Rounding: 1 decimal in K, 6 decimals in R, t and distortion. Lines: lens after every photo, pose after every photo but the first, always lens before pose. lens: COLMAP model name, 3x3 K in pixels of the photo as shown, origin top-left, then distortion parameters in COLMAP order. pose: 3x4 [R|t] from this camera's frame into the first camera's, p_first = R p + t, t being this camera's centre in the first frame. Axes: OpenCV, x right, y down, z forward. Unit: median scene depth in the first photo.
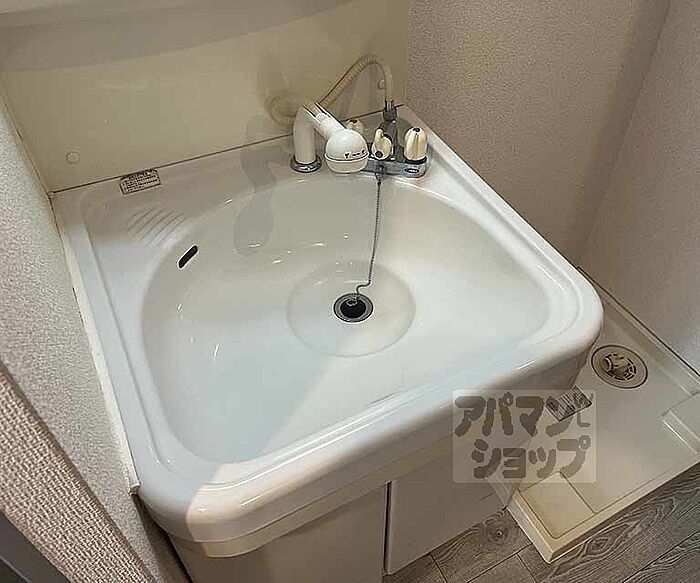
lens RADIAL K [[588.0, 0, 350.0], [0, 588.0, 291.5], [0, 0, 1]] dist [0.005498, 0.000380]
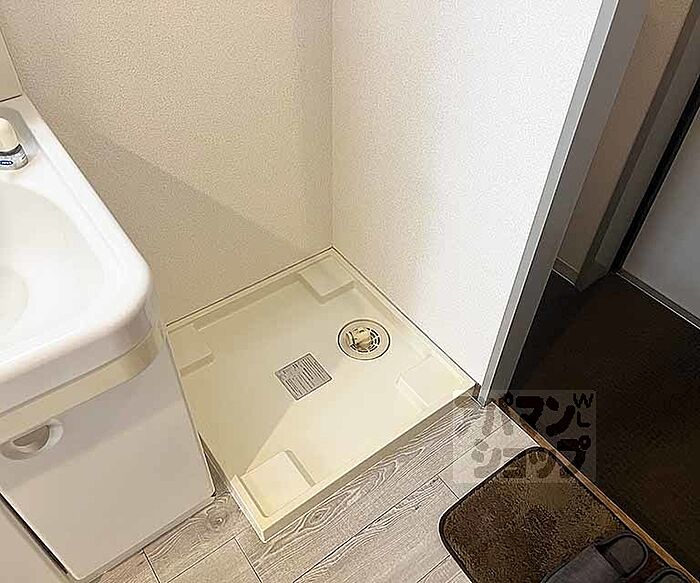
lens RADIAL K [[588.0, 0, 350.0], [0, 588.0, 291.5], [0, 0, 1]] dist [0.005498, 0.000380]
pose [[0.988609, -0.107034, 0.105809, 0.409198], [0.107767, 0.994175, -0.001214, 0.052335], [-0.105063, 0.012602, 0.994386, -0.014481]]
